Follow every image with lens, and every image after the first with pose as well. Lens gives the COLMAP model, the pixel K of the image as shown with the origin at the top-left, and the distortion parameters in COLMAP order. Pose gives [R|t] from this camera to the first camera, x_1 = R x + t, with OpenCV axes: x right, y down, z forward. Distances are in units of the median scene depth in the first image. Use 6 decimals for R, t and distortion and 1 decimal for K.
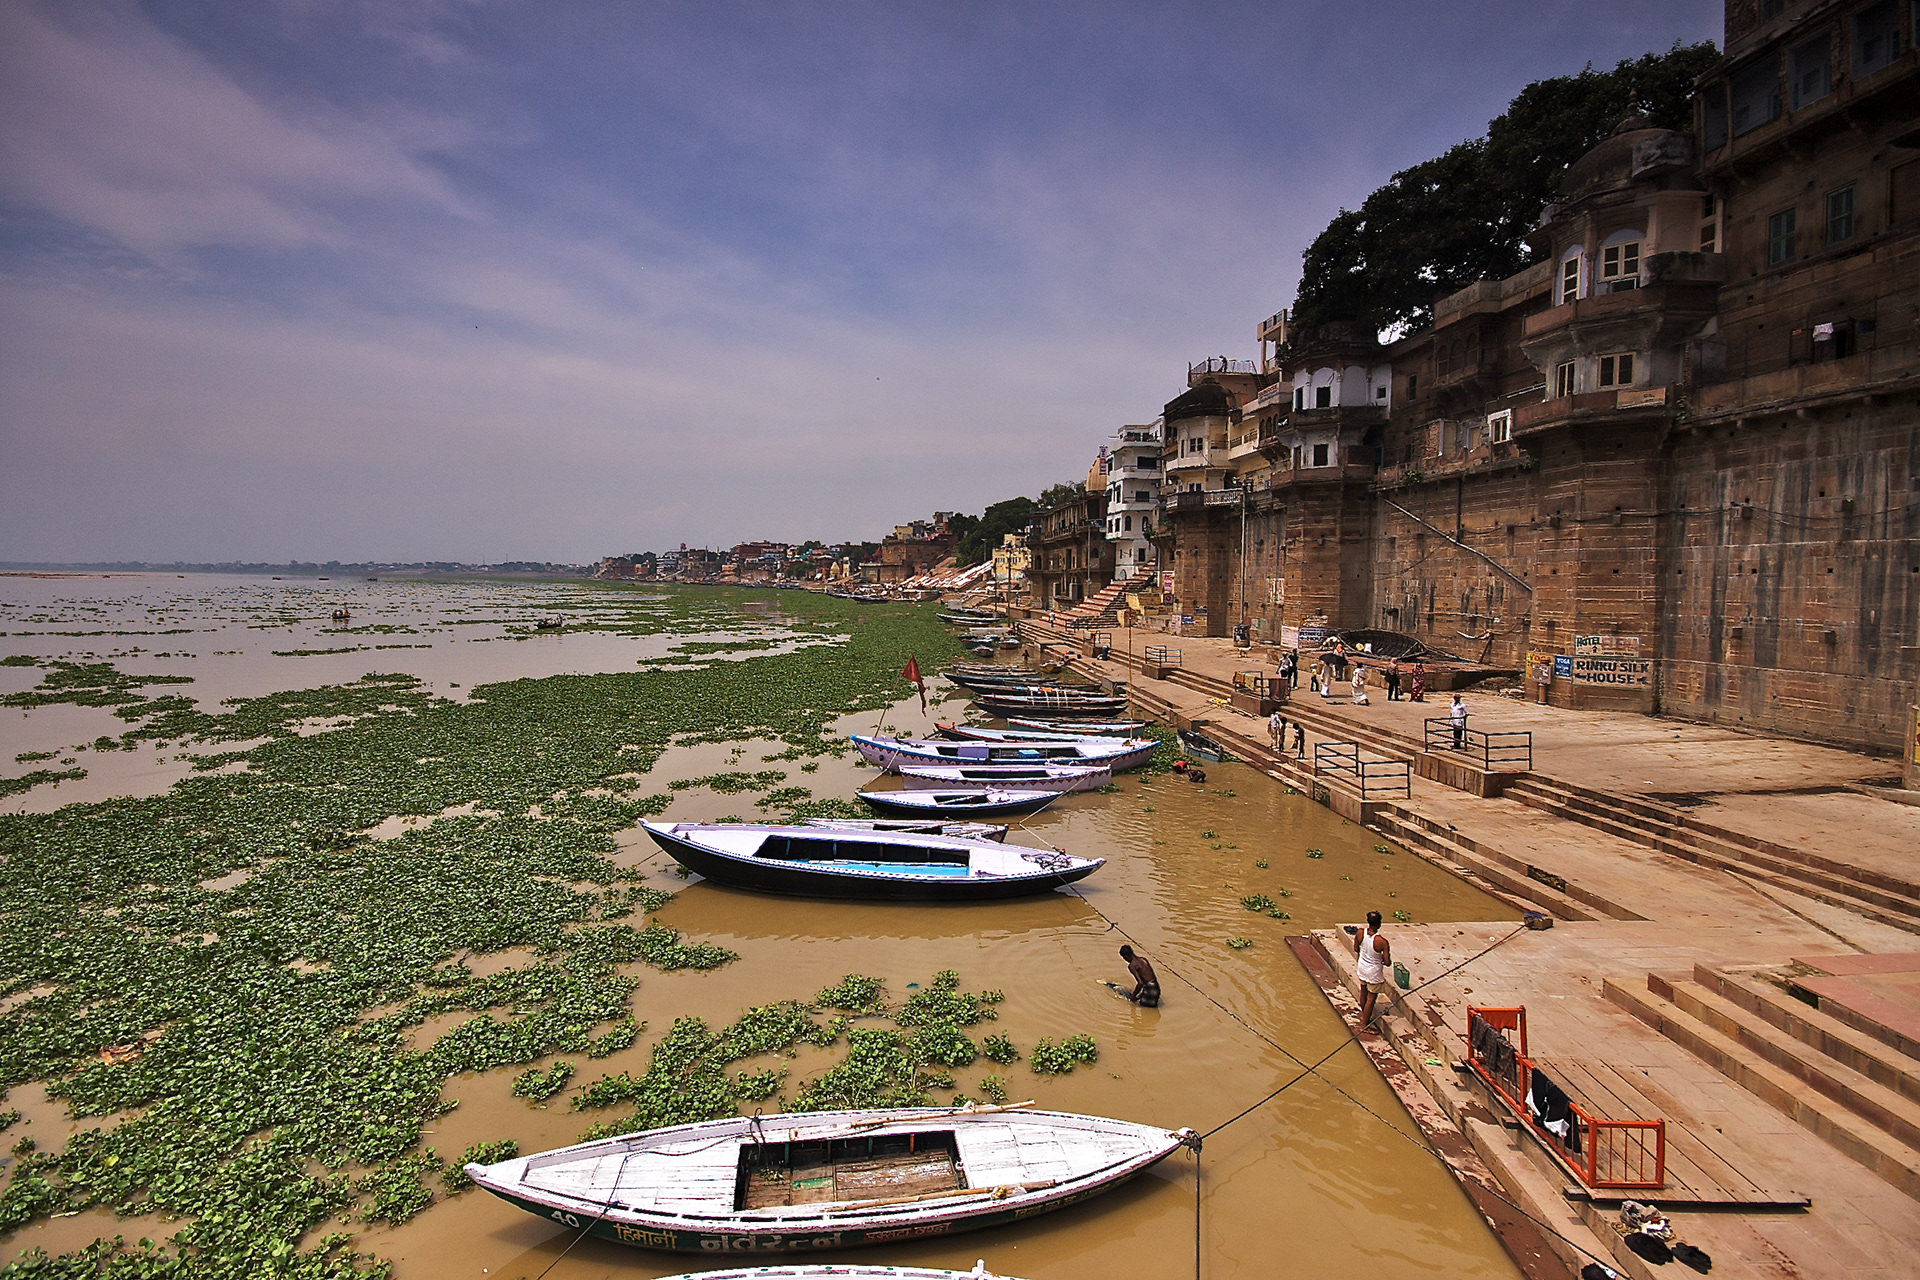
lens RADIAL K [[959.2, 0, 962.7], [0, 959.2, 610.5], [0, 0, 1]] dist [0.001217, -0.014115]
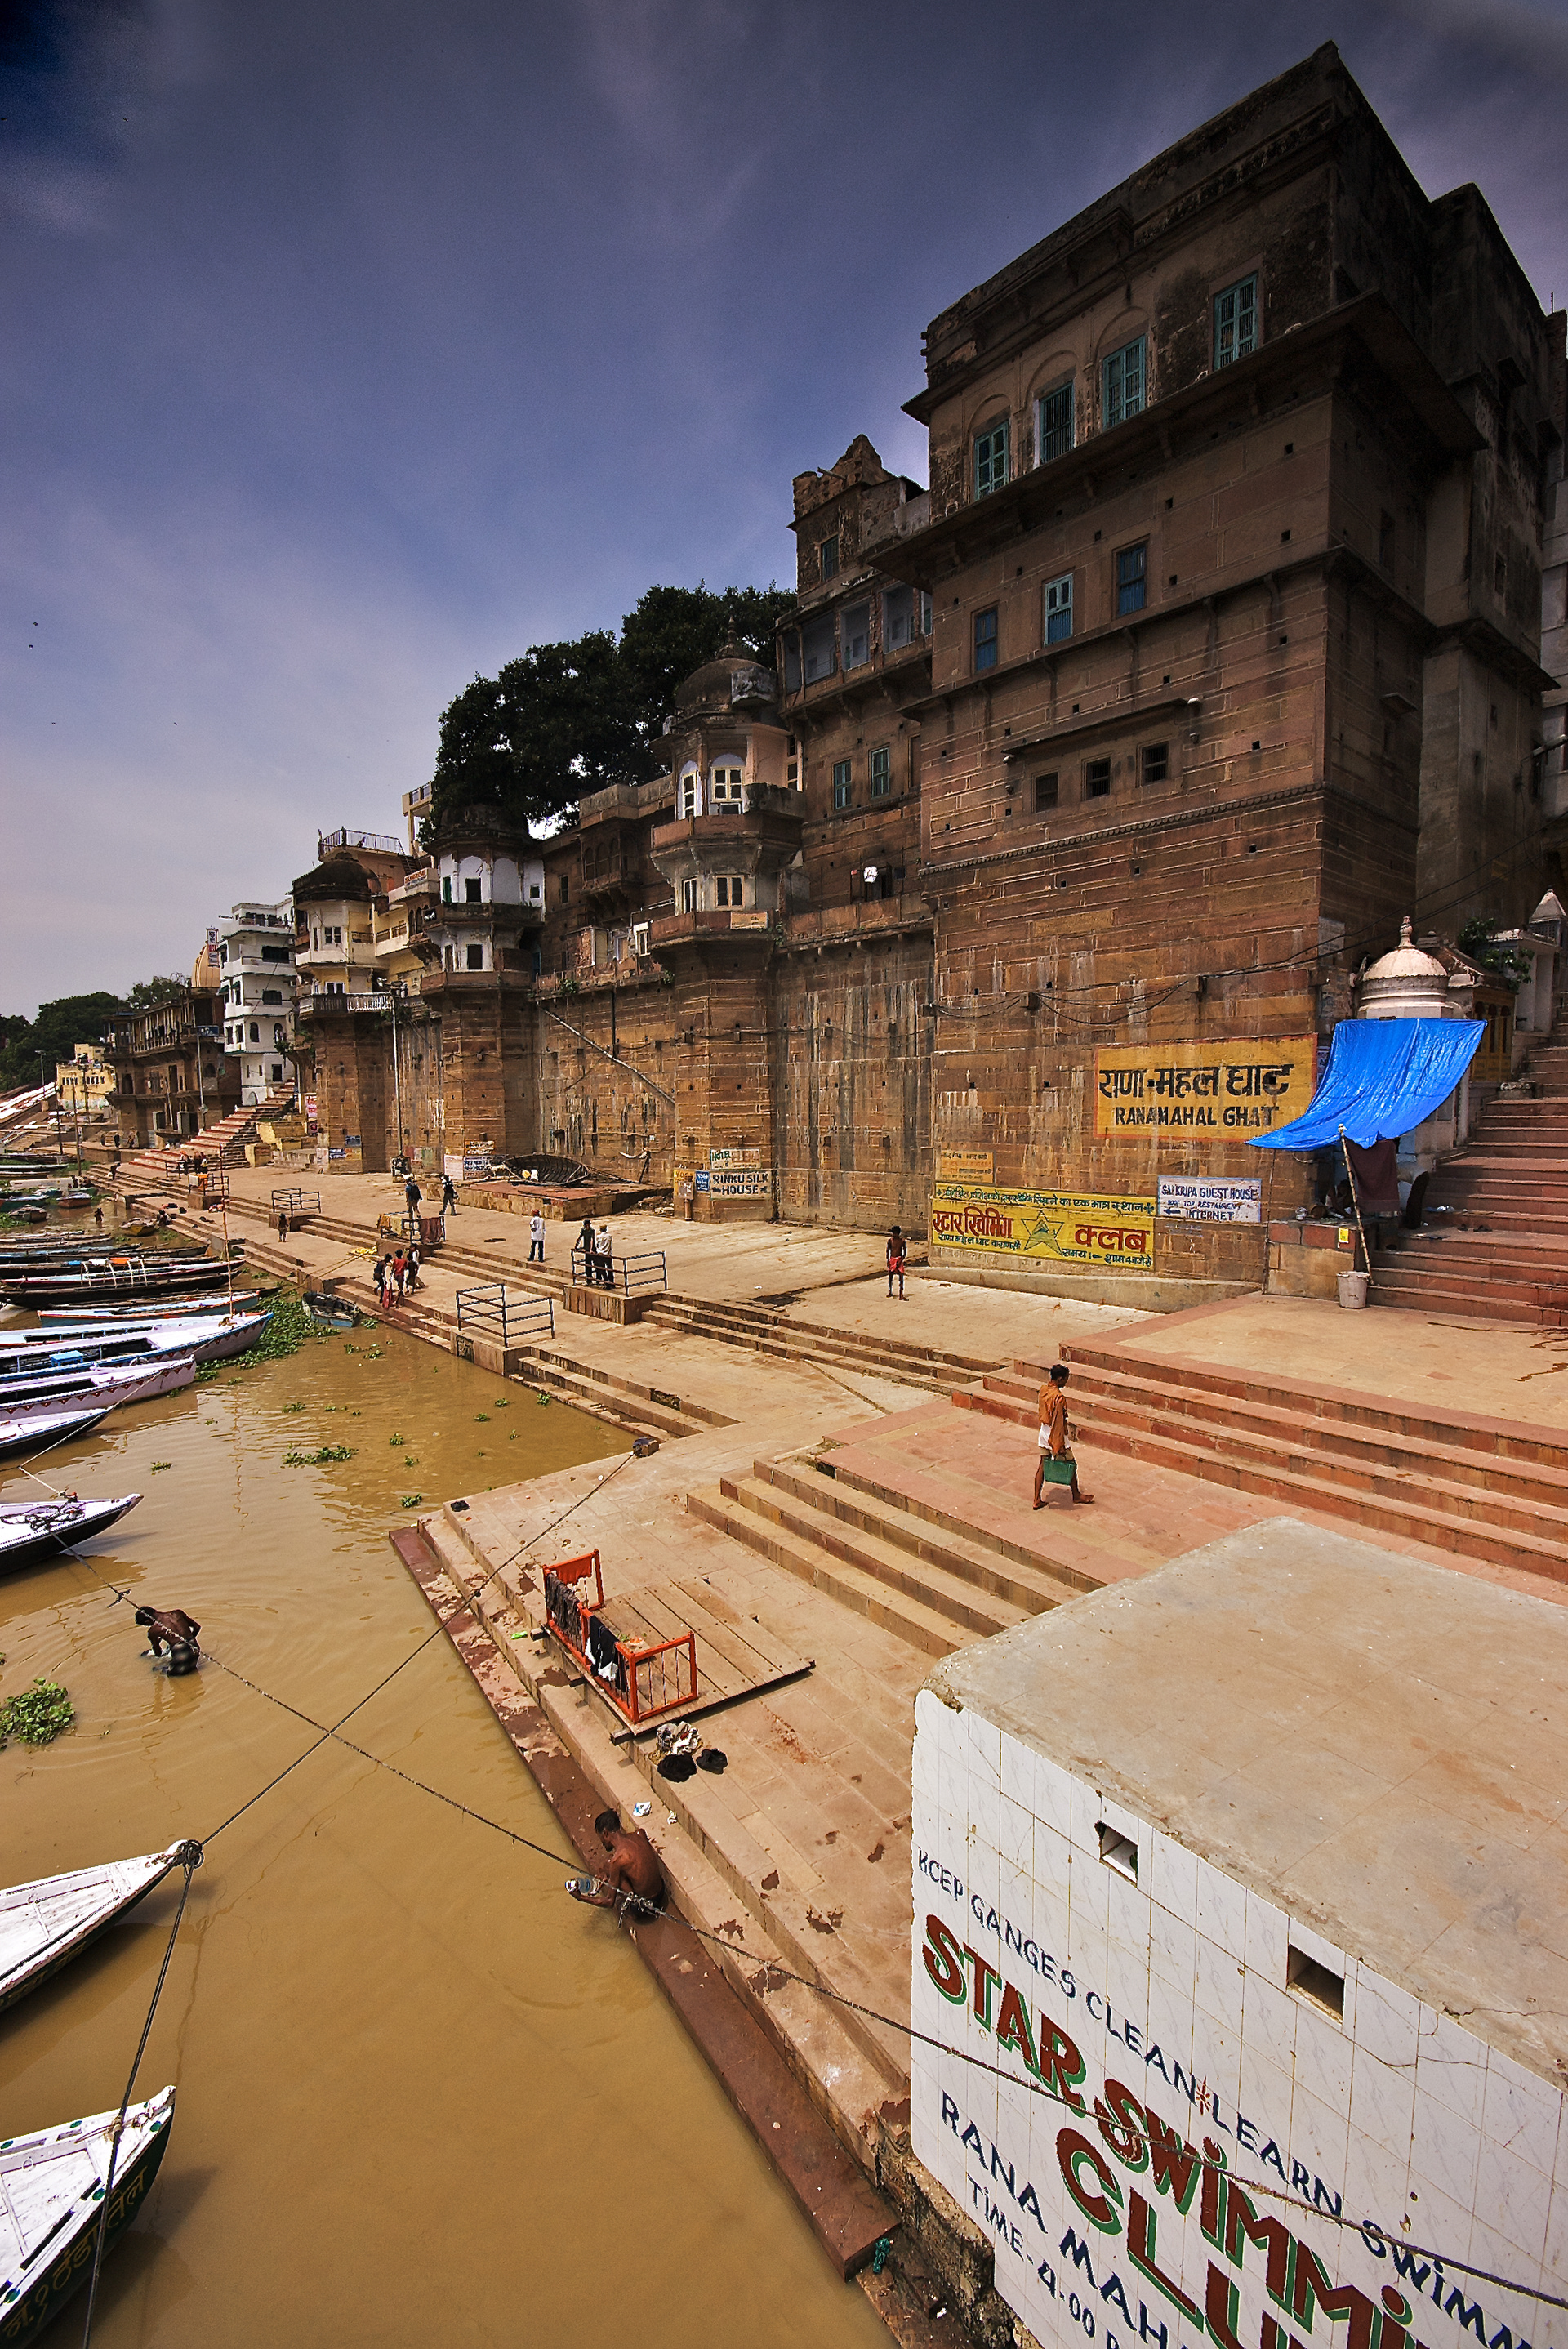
lens RADIAL K [[1173.4, 0, 784.0], [0, 1173.4, 1174.5], [0, 0, 1]] dist [0.001217, -0.014115]
pose [[0.745451, -0.061519, 0.663716, -0.131035], [0.044783, 0.998104, 0.042215, 0.002590], [-0.665055, -0.001746, 0.746792, 0.015207]]
